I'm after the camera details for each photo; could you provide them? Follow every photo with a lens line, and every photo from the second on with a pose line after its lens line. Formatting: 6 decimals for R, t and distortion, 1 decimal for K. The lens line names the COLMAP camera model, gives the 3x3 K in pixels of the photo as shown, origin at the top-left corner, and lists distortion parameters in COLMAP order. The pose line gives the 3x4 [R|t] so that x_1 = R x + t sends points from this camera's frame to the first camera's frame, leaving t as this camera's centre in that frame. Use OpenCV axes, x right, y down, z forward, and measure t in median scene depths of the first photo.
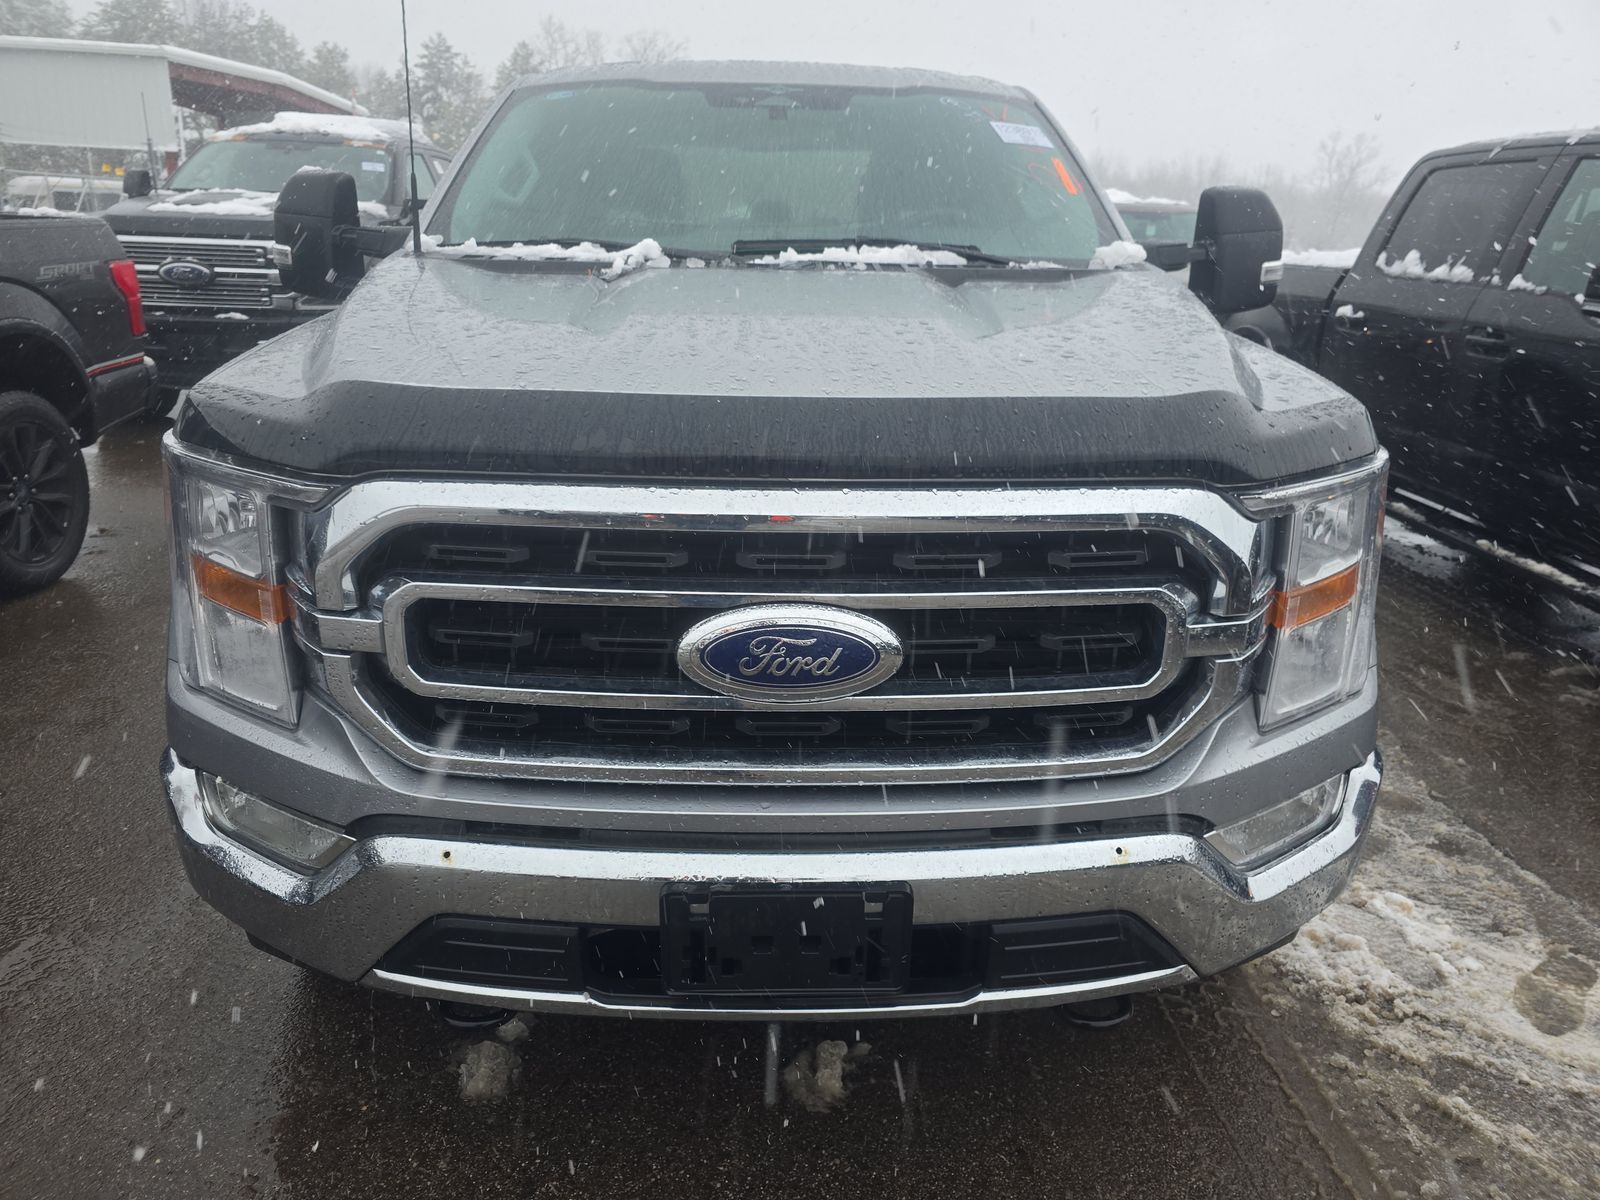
lens RADIAL K [[1106.3, 0, 800.0], [0, 1106.3, 600.0], [0, 0, 1]] dist [0.066019, -0.066938]
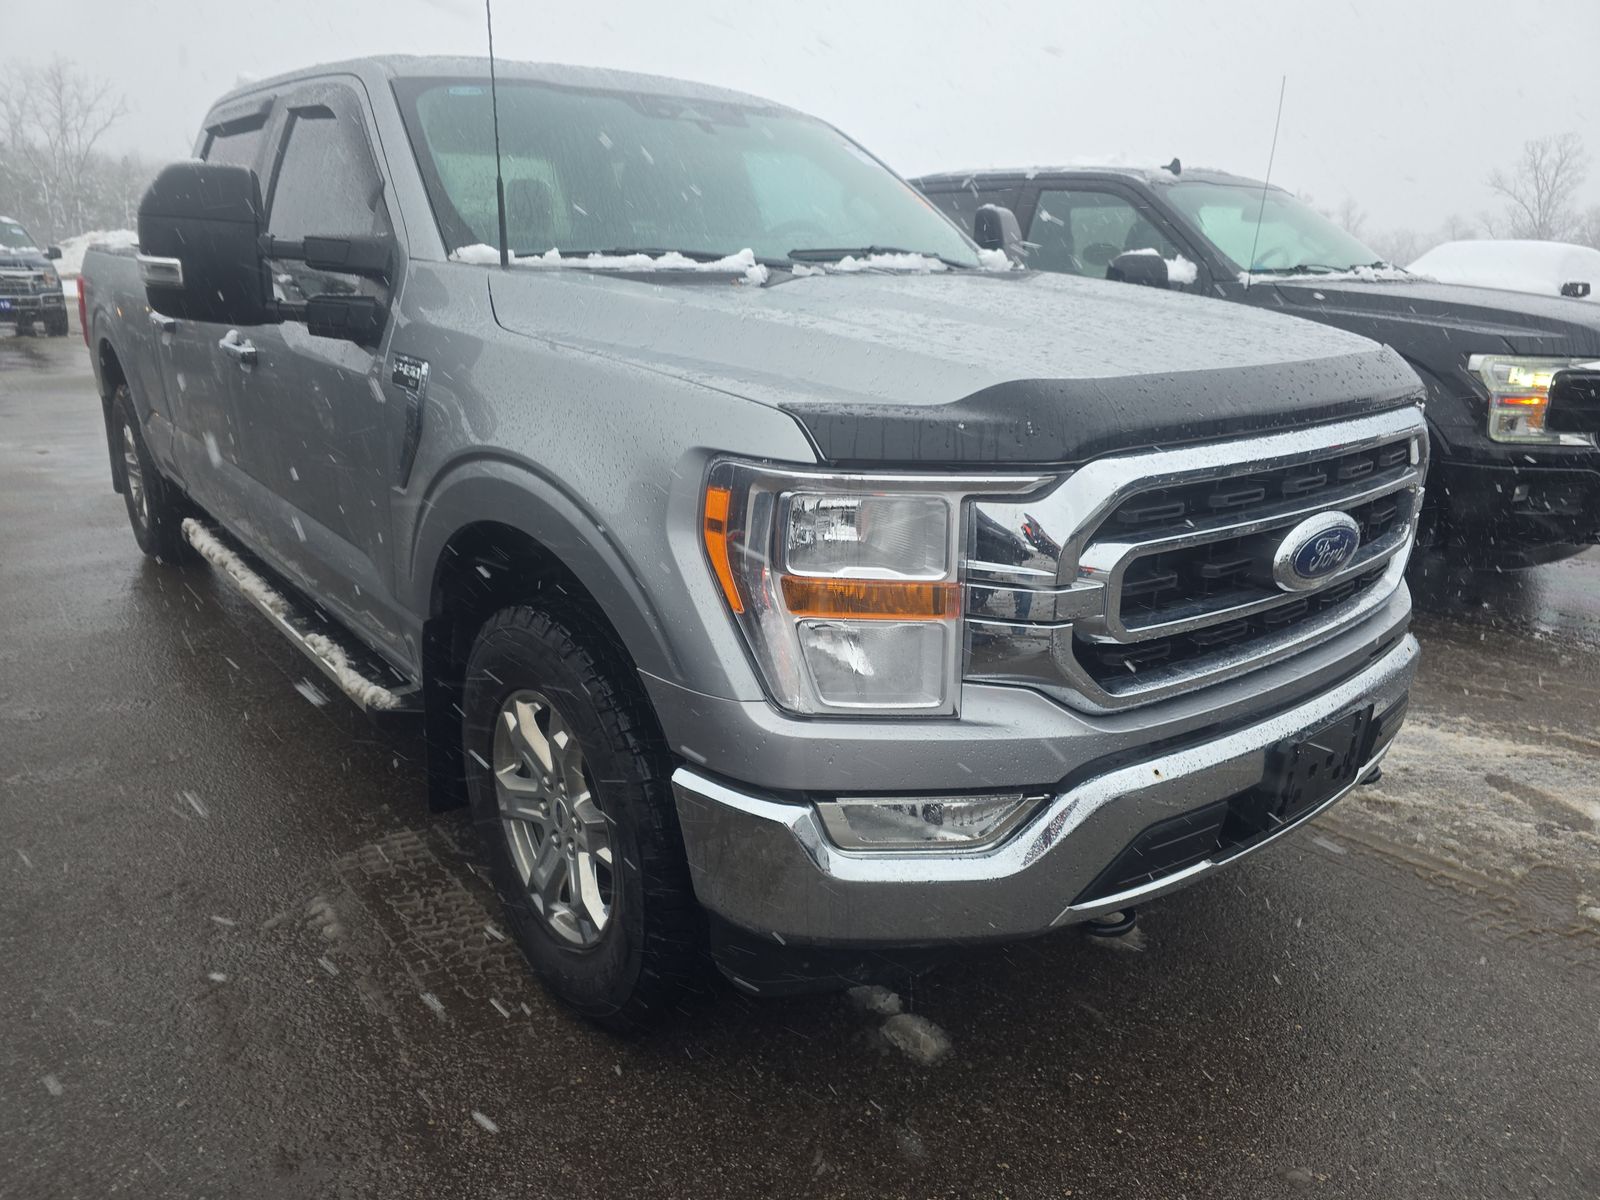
lens RADIAL K [[1106.3, 0, 800.0], [0, 1106.3, 600.0], [0, 0, 1]] dist [0.066019, -0.066938]
pose [[0.784210, -0.189826, 0.590746, -0.767787], [0.193507, 0.979393, 0.057832, -0.054126], [-0.589550, 0.068961, 0.804782, 0.159805]]
